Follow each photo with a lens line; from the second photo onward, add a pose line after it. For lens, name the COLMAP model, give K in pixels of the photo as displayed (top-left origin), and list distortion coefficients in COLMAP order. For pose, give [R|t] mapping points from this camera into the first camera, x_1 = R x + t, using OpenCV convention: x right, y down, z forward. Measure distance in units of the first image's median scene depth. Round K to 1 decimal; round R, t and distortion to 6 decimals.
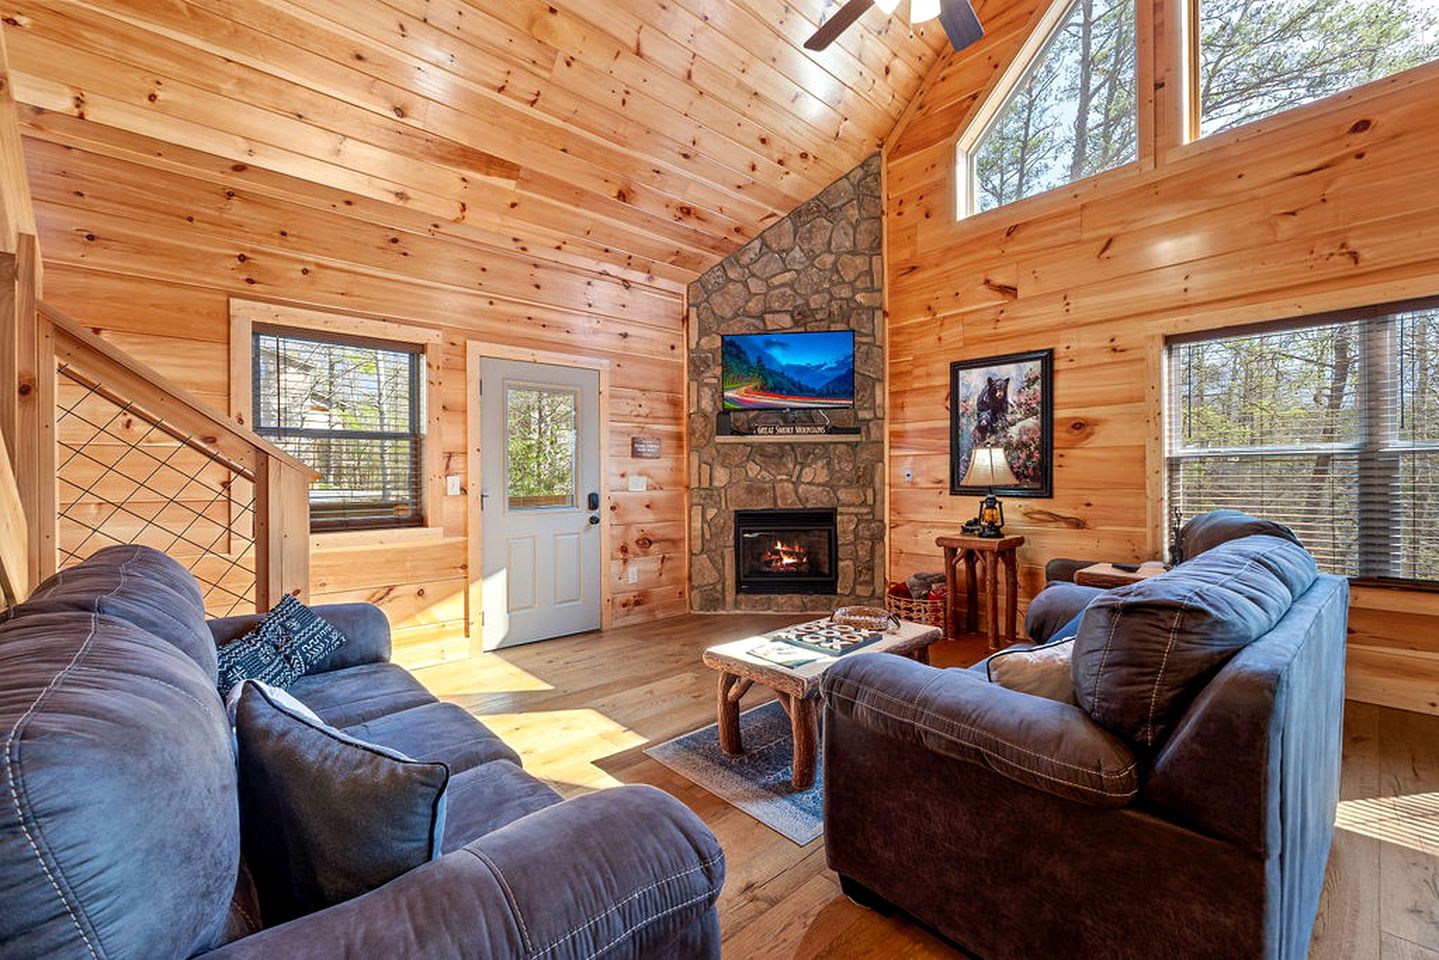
lens RADIAL K [[596.2, 0, 715.3], [0, 596.2, 478.8], [0, 0, 1]] dist [0.000531, -0.000711]
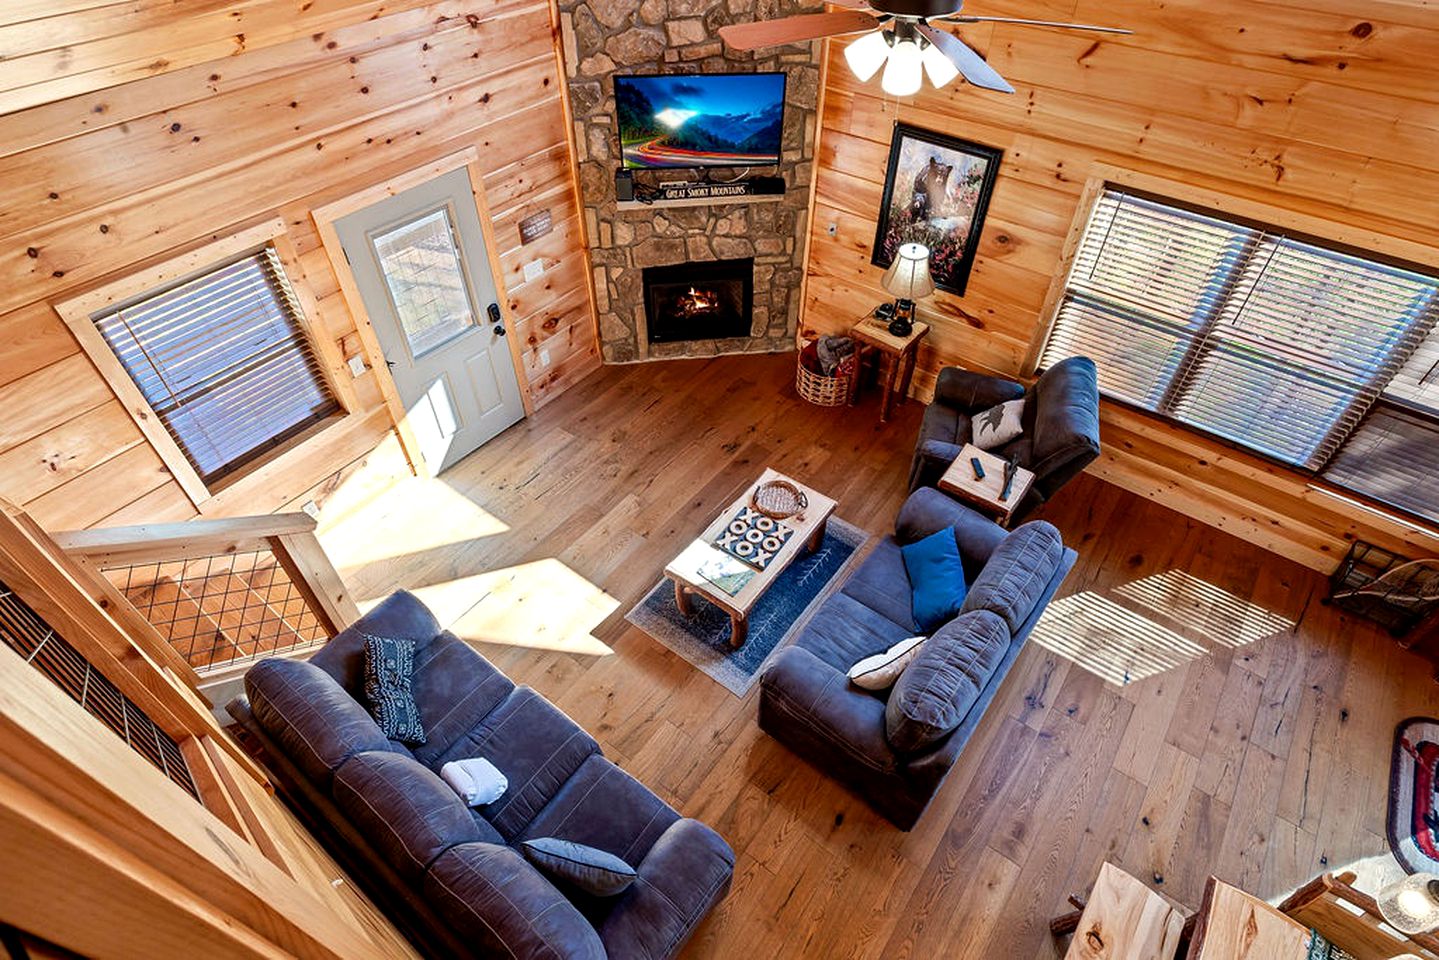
lens RADIAL K [[752.2, 0, 715.4], [0, 752.2, 484.1], [0, 0, 1]] dist [-0.017751, 0.000564]
pose [[0.982118, -0.130004, 0.136171, -0.056731], [-0.006314, 0.700144, 0.713974, -0.535527], [-0.188159, -0.702066, 0.686804, -0.025880]]
